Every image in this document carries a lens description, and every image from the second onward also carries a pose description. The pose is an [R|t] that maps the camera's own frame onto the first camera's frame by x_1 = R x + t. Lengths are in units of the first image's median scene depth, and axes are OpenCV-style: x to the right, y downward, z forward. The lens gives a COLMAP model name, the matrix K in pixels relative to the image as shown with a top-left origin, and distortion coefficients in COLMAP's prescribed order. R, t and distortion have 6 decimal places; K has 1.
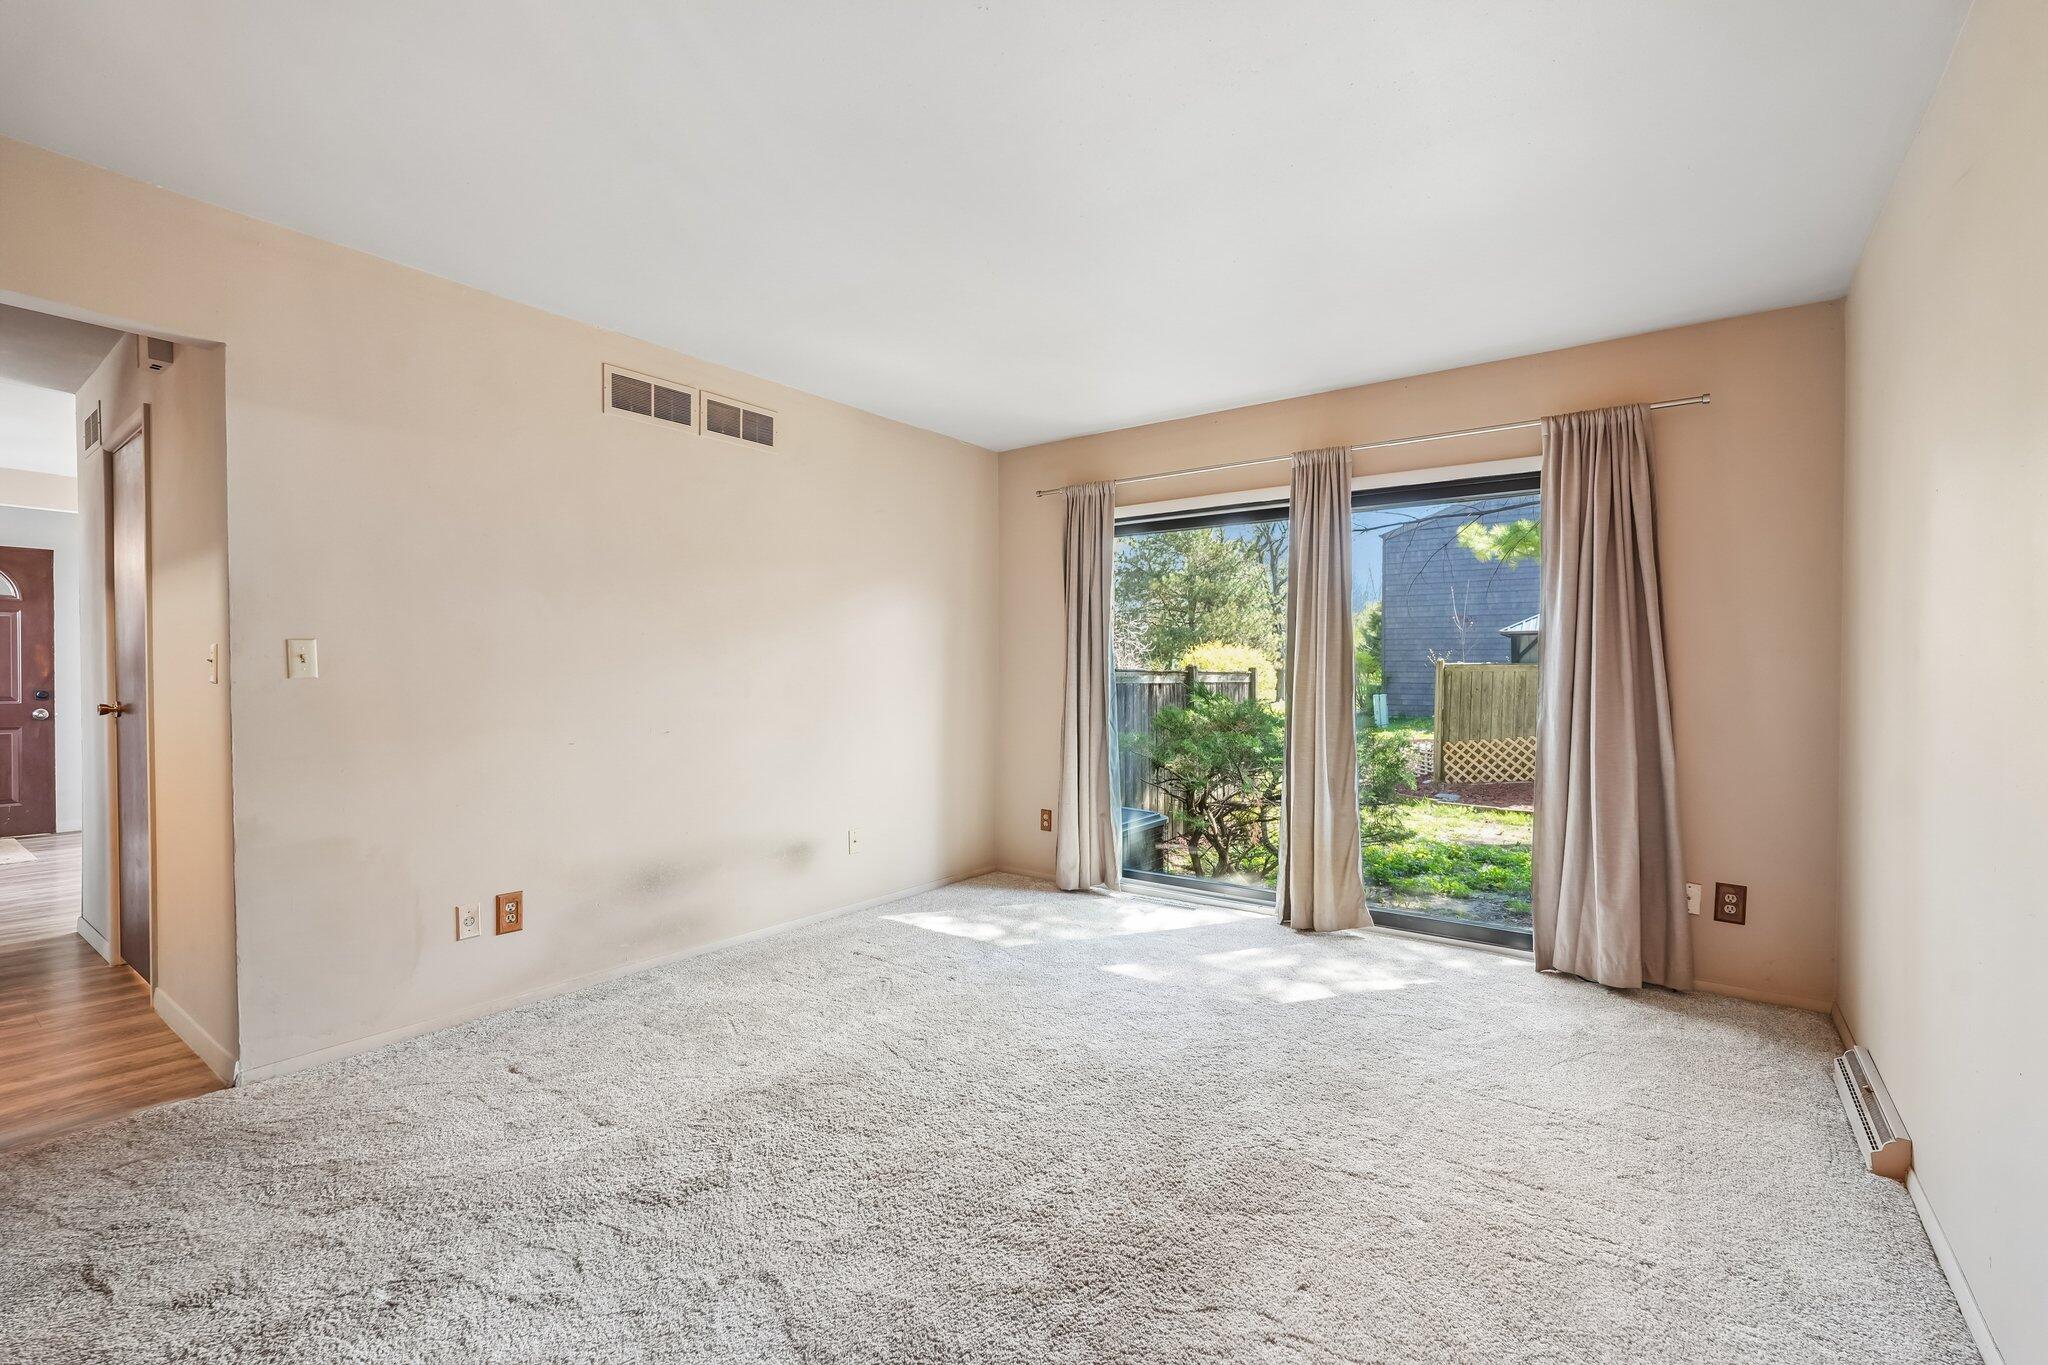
lens RADIAL K [[889.6, 0, 1015.9], [0, 889.6, 680.7], [0, 0, 1]] dist [-0.016560, 0.007695]
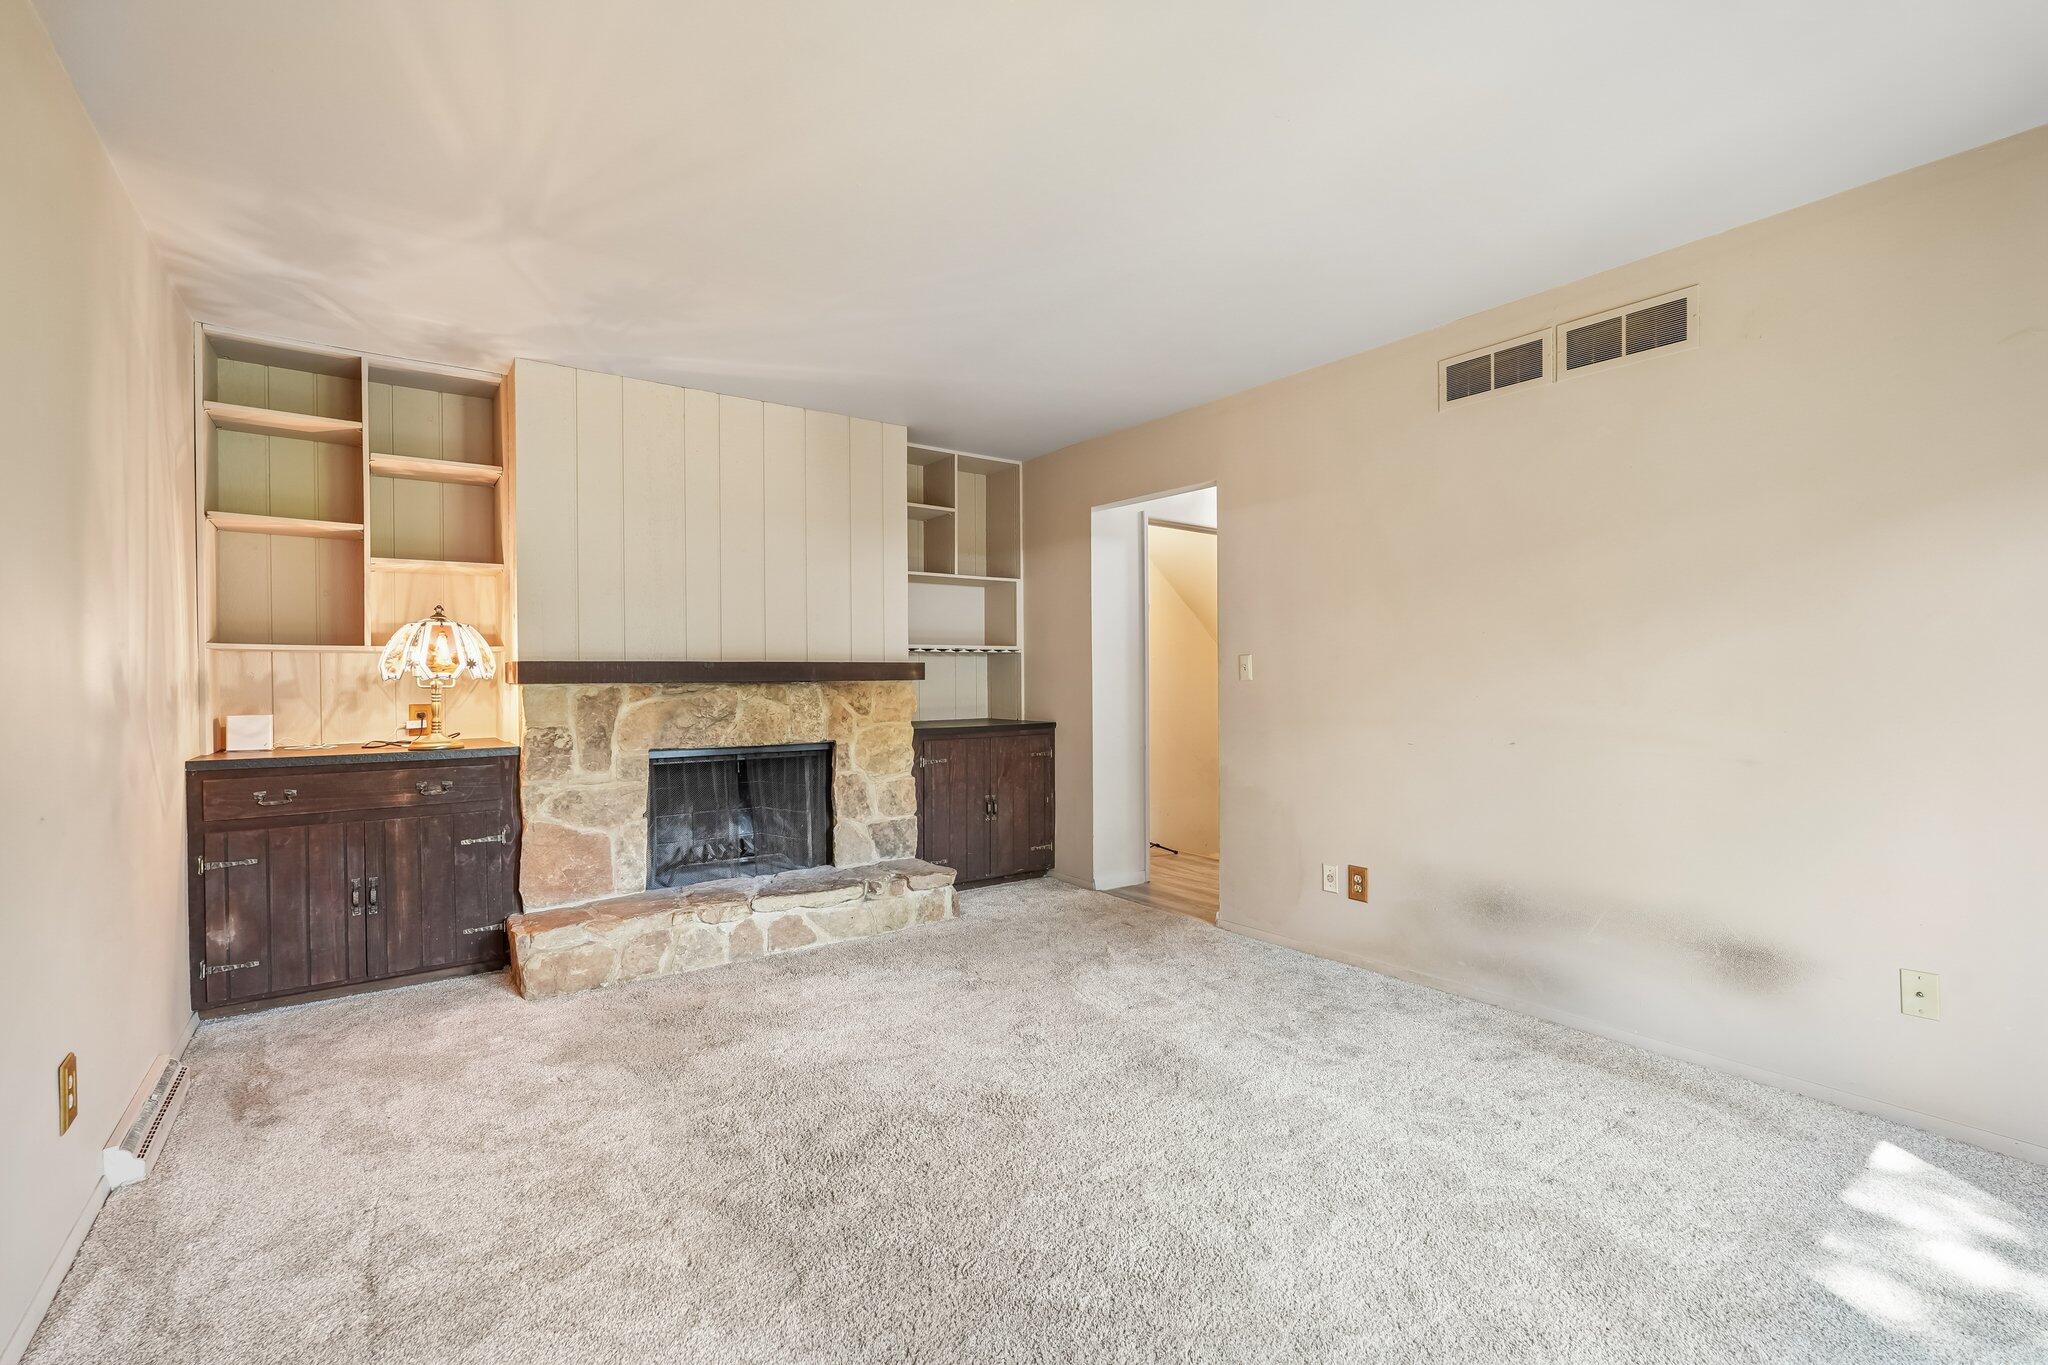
lens RADIAL K [[889.6, 0, 1010.9], [0, 889.6, 689.5], [0, 0, 1]] dist [-0.016560, 0.007695]
pose [[-0.284347, 0.009973, -0.958670, 0.577875], [-0.006179, 0.999906, 0.012234, -0.002574], [0.958702, 0.009402, -0.284259, 0.776985]]
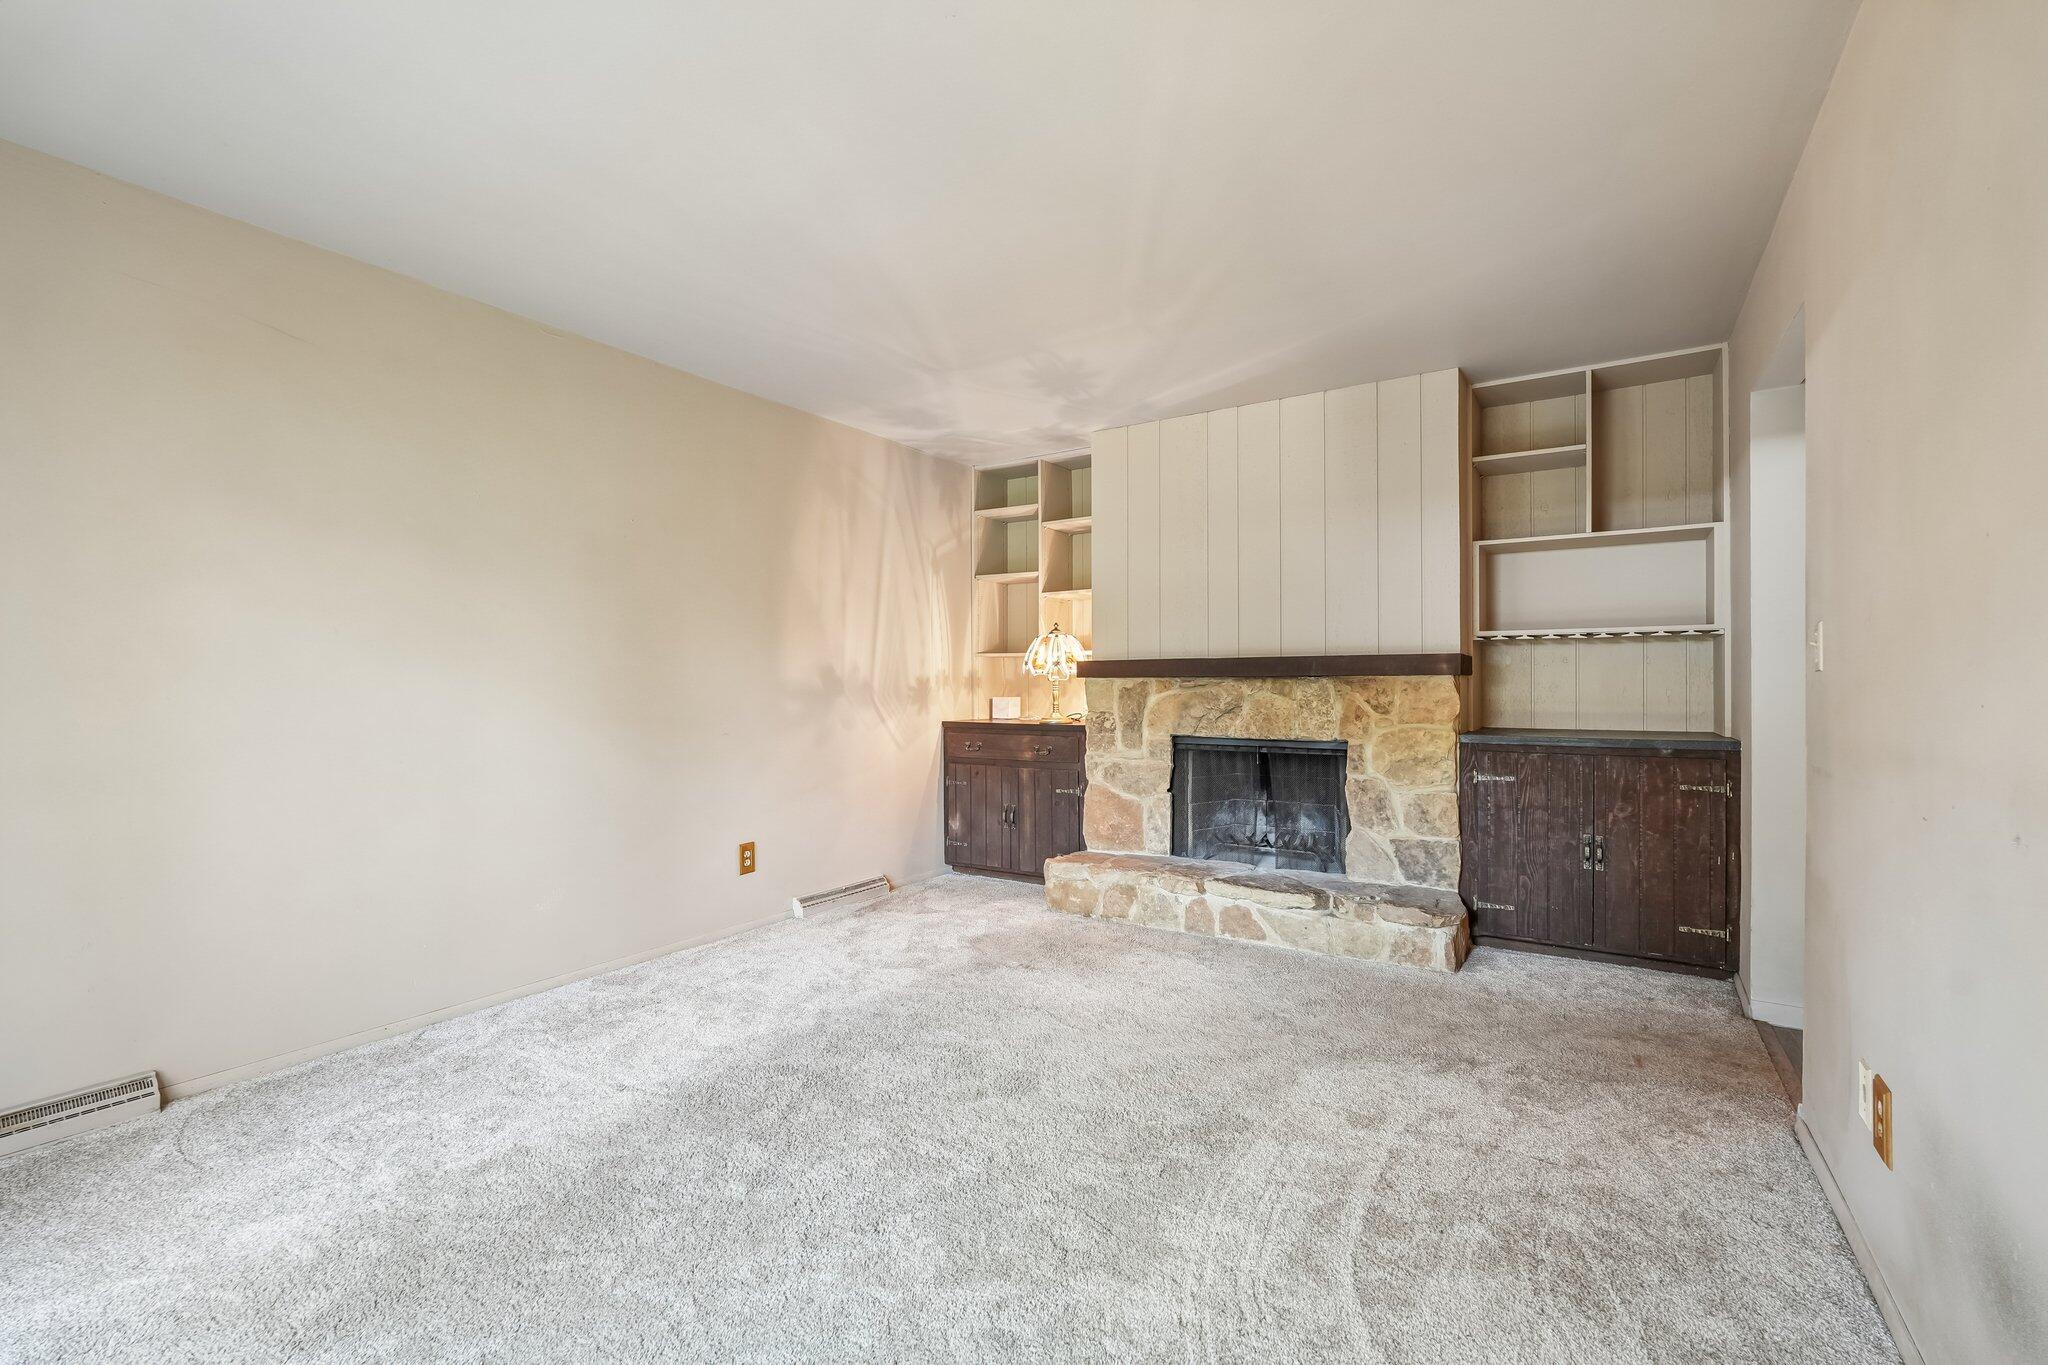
lens RADIAL K [[889.6, 0, 1027.3], [0, 889.6, 686.4], [0, 0, 1]] dist [-0.016560, 0.007695]
pose [[-0.996425, -0.000438, -0.084486, -0.015416], [-0.001929, 0.999844, 0.017568, -0.003770], [0.084465, 0.017669, -0.996270, 1.279725]]
